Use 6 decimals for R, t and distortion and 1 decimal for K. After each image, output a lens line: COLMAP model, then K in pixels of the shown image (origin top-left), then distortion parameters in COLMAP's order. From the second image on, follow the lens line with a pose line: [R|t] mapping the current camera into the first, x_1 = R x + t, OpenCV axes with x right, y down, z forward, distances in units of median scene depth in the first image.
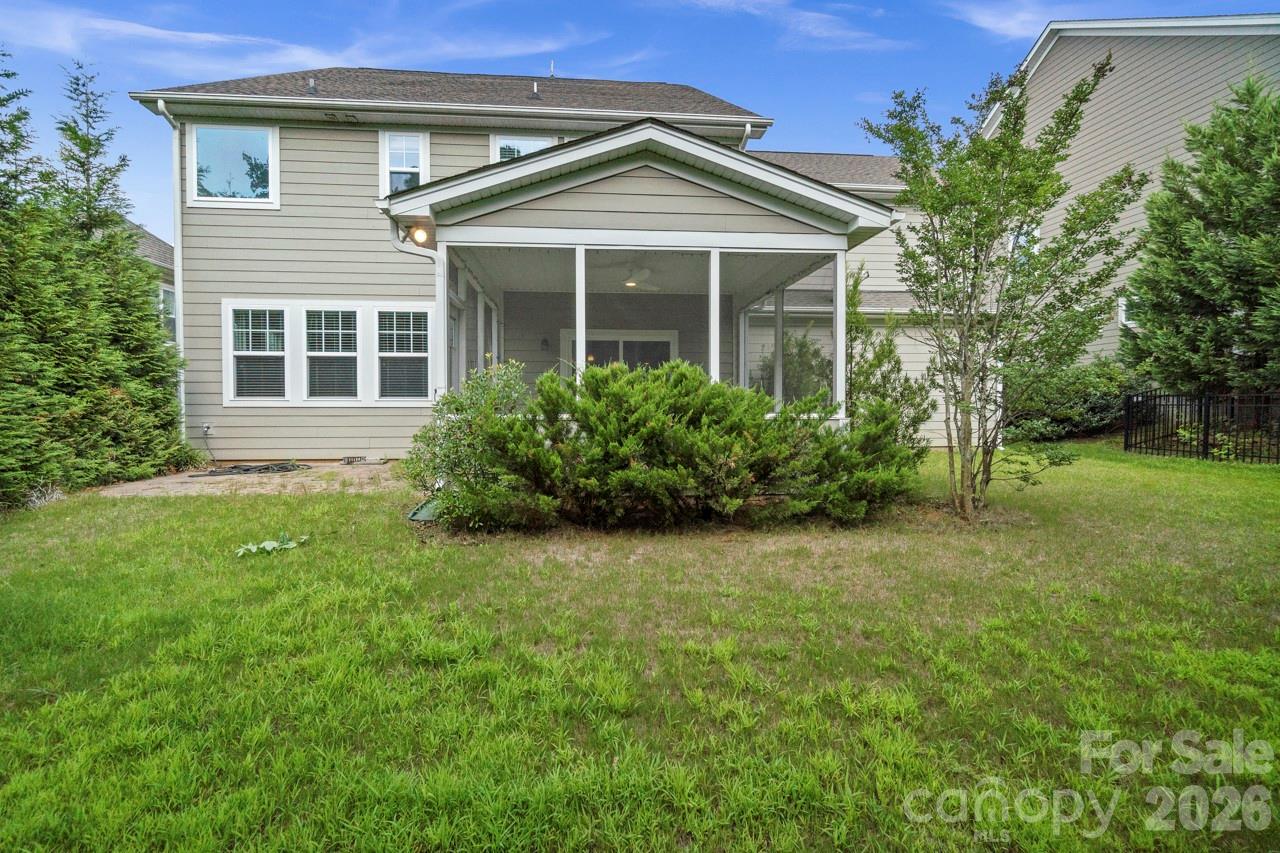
lens RADIAL K [[592.6, 0, 639.5], [0, 592.6, 430.3], [0, 0, 1]] dist [0.002119, 0.000130]
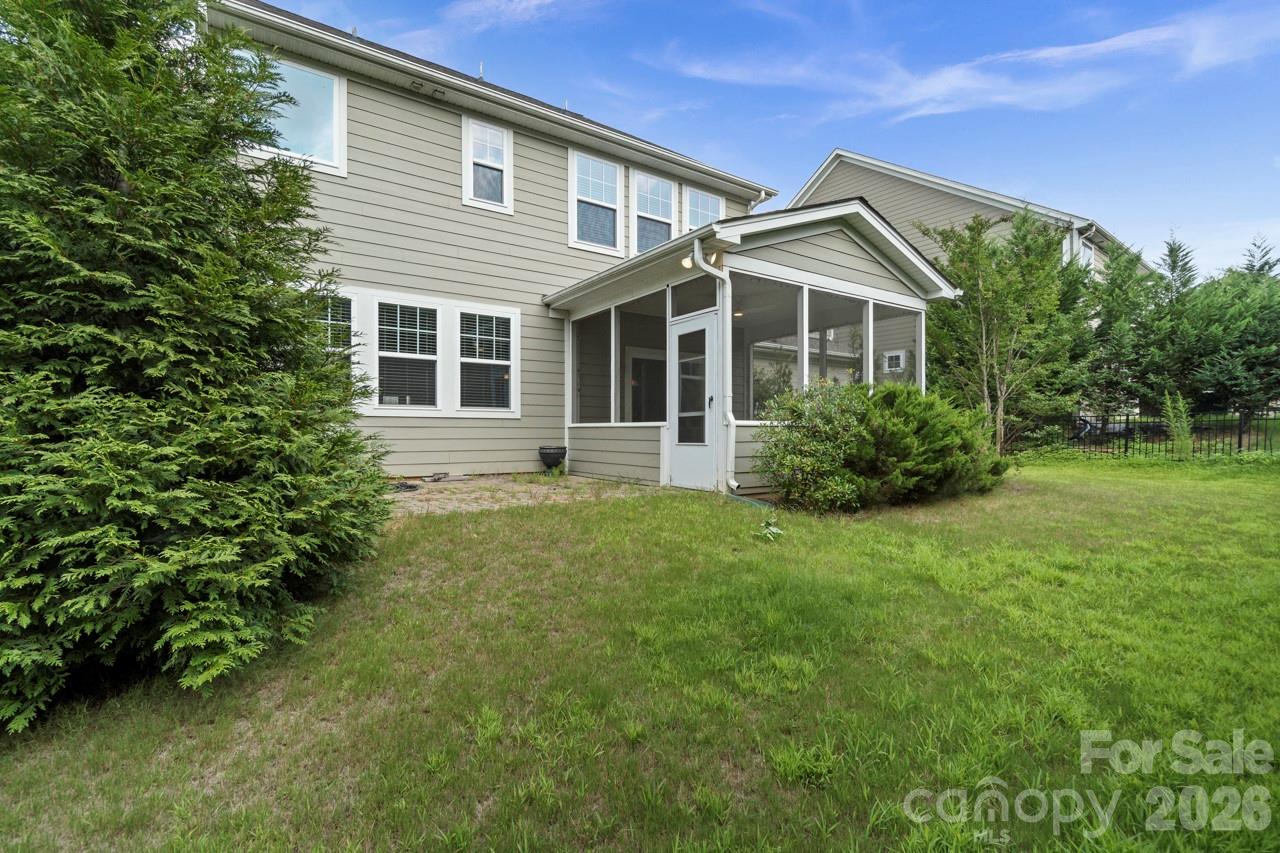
lens RADIAL K [[554.4, 0, 638.3], [0, 554.4, 427.9], [0, 0, 1]] dist [0.002021, -0.000712]
pose [[0.878752, 0.007961, 0.477213, -0.605039], [-0.004208, 0.999951, -0.008934, -0.016643], [-0.477260, 0.005842, 0.878742, 0.123379]]
